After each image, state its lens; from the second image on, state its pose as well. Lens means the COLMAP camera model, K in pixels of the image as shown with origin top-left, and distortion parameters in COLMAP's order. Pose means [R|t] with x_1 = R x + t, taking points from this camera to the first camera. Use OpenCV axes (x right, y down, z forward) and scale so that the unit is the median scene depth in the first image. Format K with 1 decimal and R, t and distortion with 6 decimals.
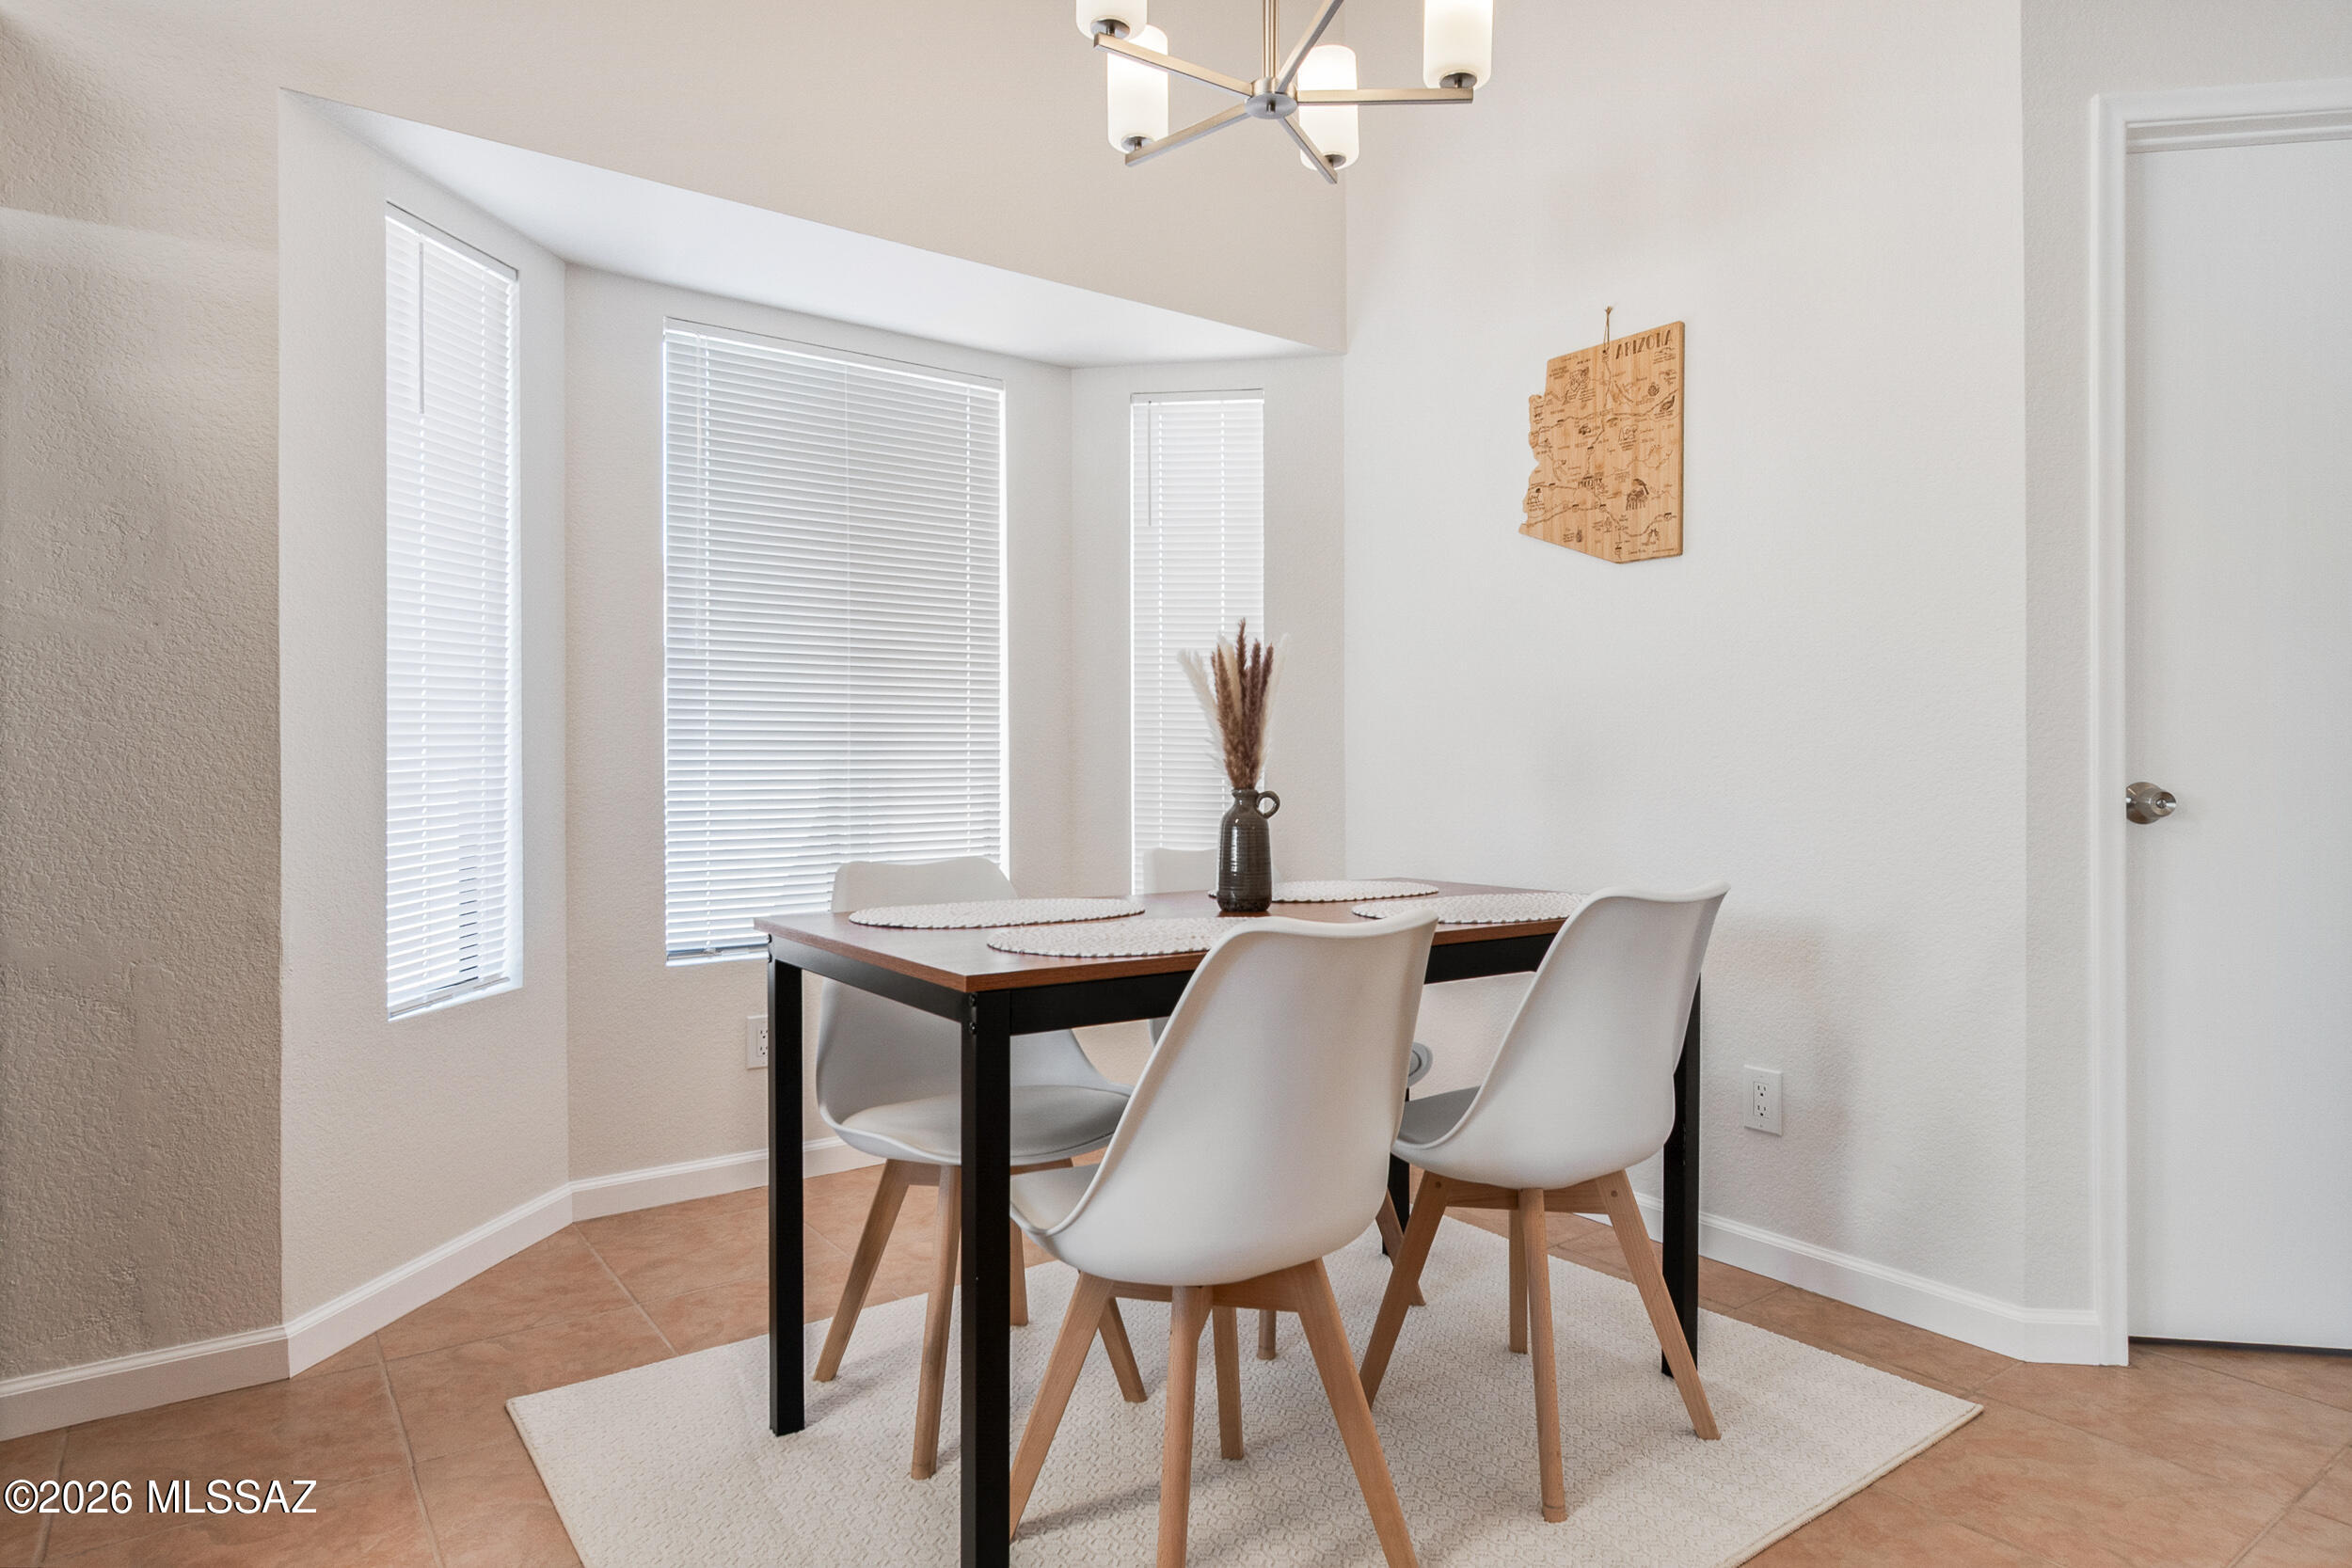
lens RADIAL K [[1283.4, 0, 1188.7], [0, 1283.4, 785.3], [0, 0, 1]] dist [-0.001815, -0.001106]
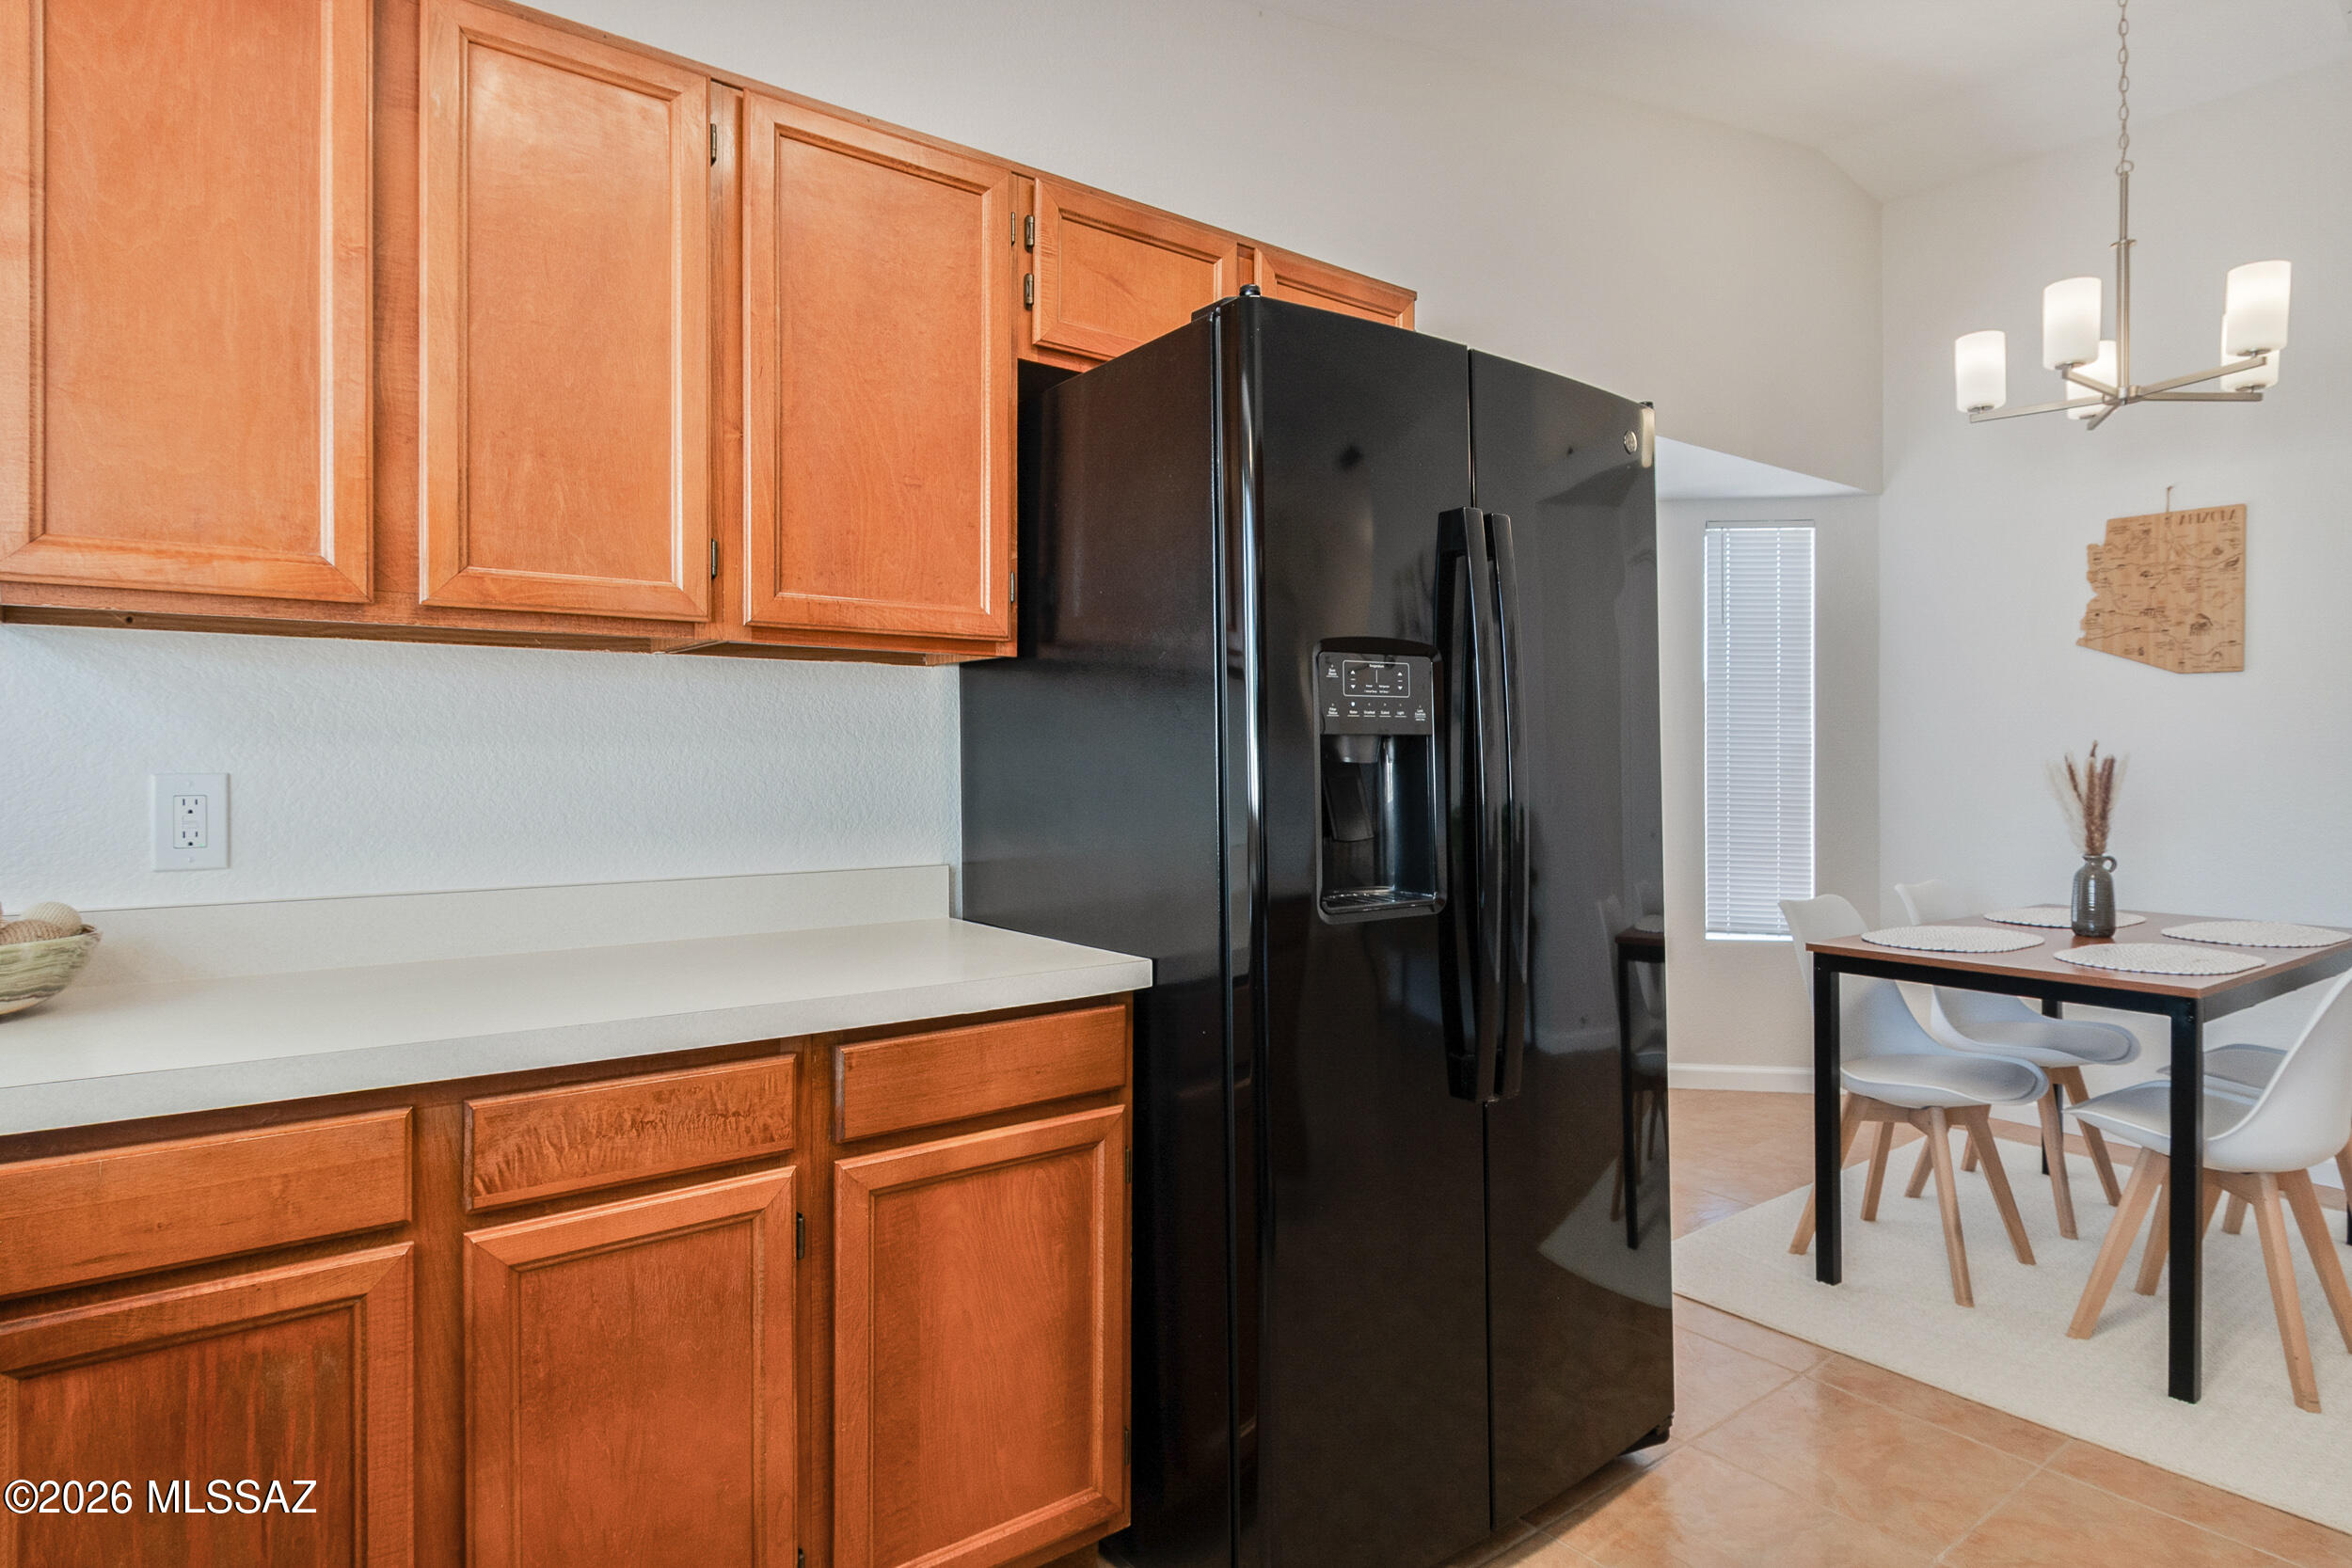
lens RADIAL K [[1283.4, 0, 1162.6], [0, 1283.4, 772.7], [0, 0, 1]] dist [-0.001815, -0.001106]
pose [[0.999116, -0.003938, 0.041862, -0.810904], [0.003902, 0.999992, 0.000935, -0.071796], [-0.041866, -0.000771, 0.999123, -0.327219]]
